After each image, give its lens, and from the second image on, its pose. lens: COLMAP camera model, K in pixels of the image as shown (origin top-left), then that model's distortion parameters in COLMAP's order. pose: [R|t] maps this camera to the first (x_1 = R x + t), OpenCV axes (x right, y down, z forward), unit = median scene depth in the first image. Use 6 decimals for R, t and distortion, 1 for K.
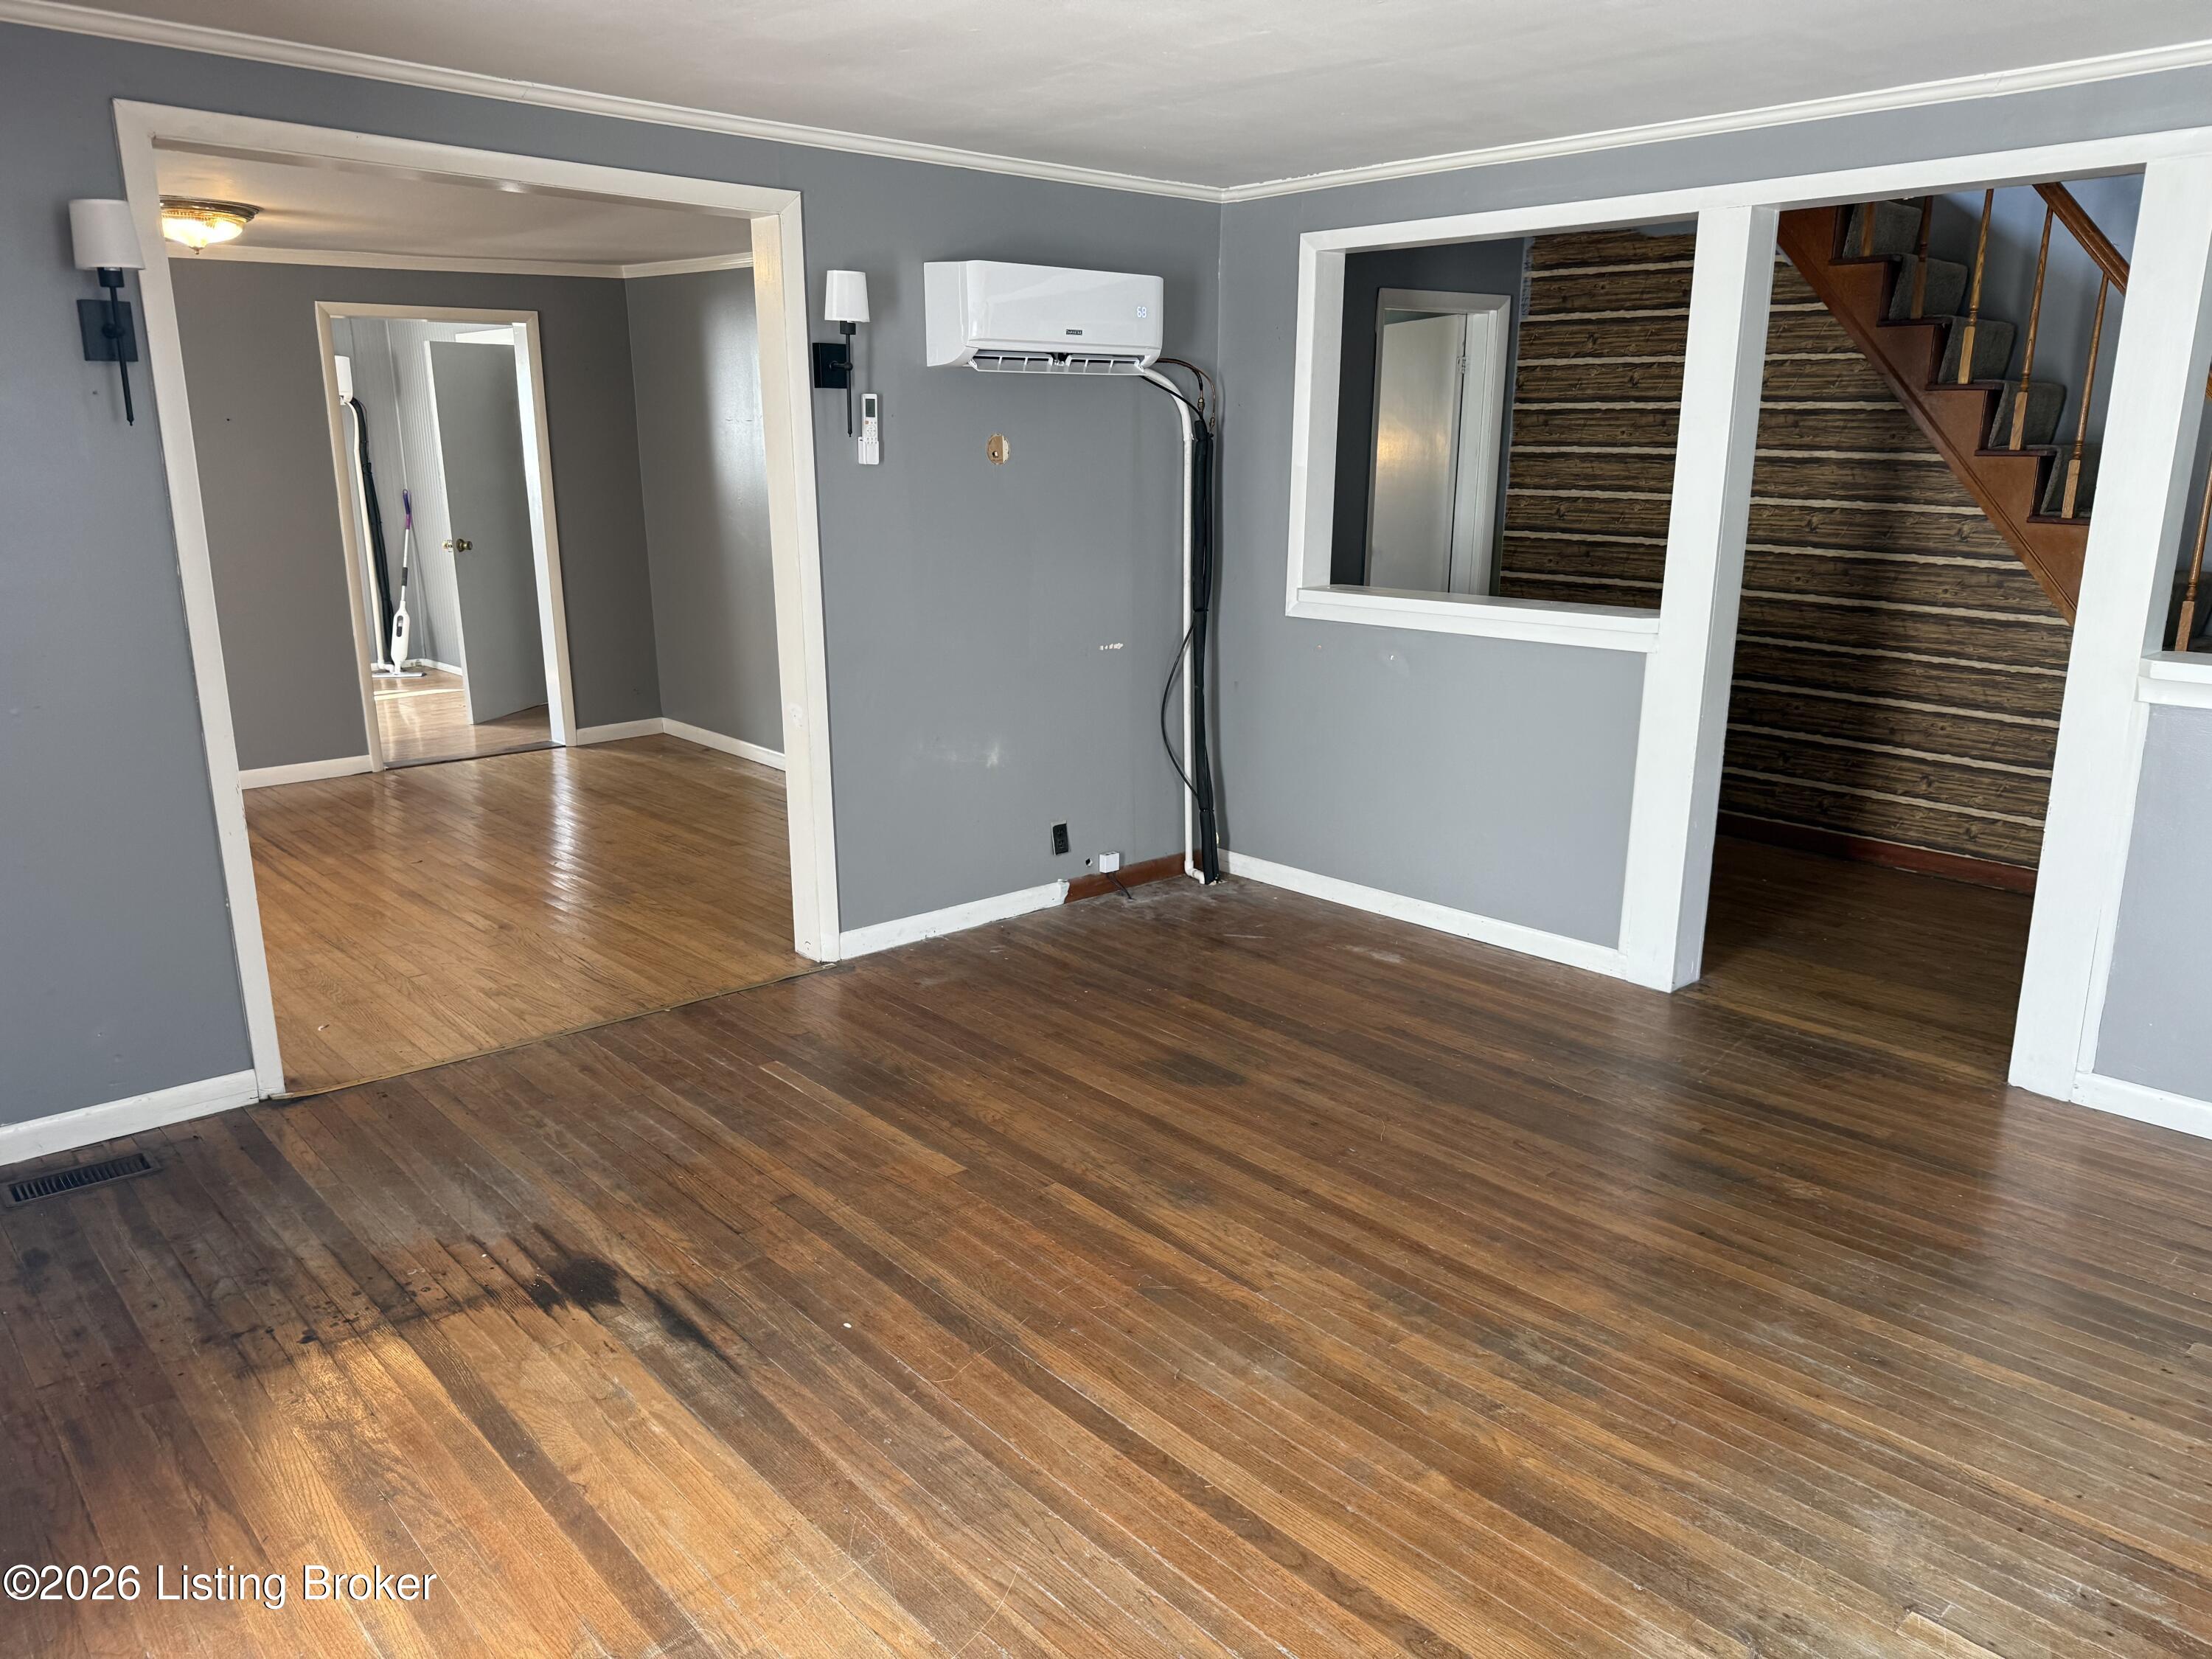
lens RADIAL K [[1571.7, 0, 1106.0], [0, 1571.7, 829.5], [0, 0, 1]] dist [0.095781, -0.166665]
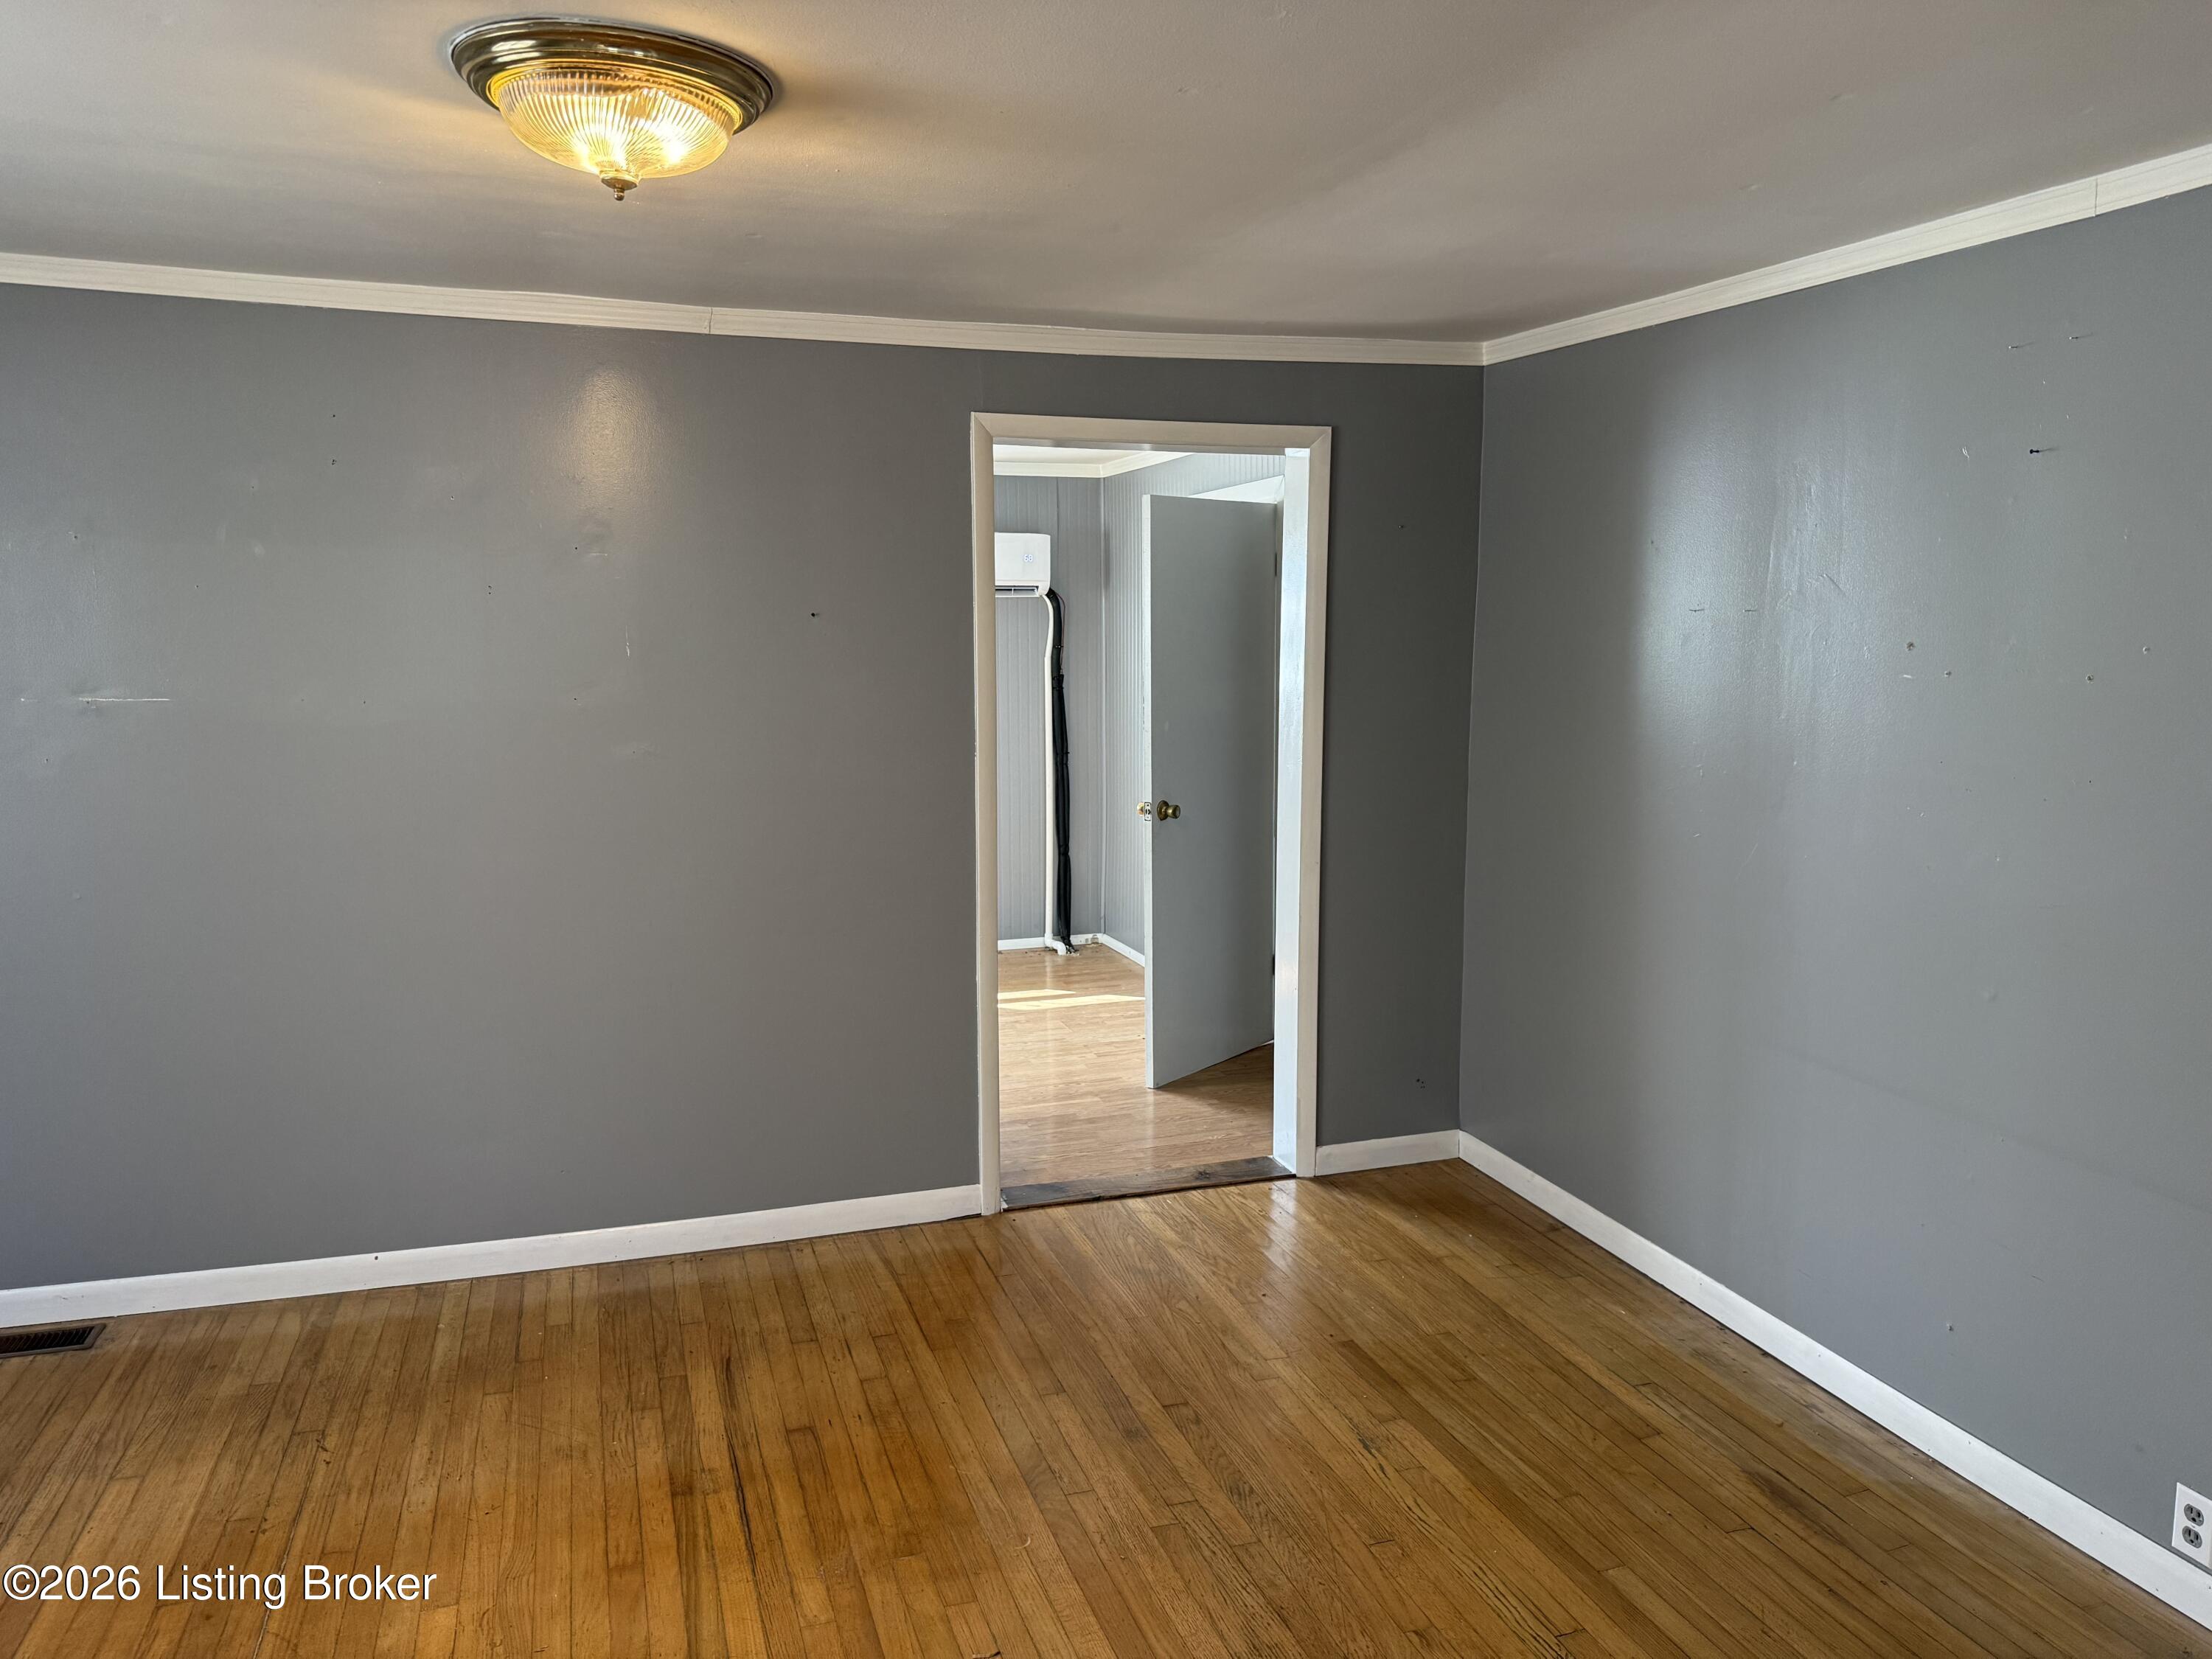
lens RADIAL K [[1557.1, 0, 1106.0], [0, 1557.1, 829.5], [0, 0, 1]] dist [0.105201, -0.144125]
pose [[0.912994, 0.055298, -0.404207, -0.186676], [-0.102269, 0.990158, -0.095539, -0.116838], [0.394946, 0.128564, 0.909664, 0.455797]]
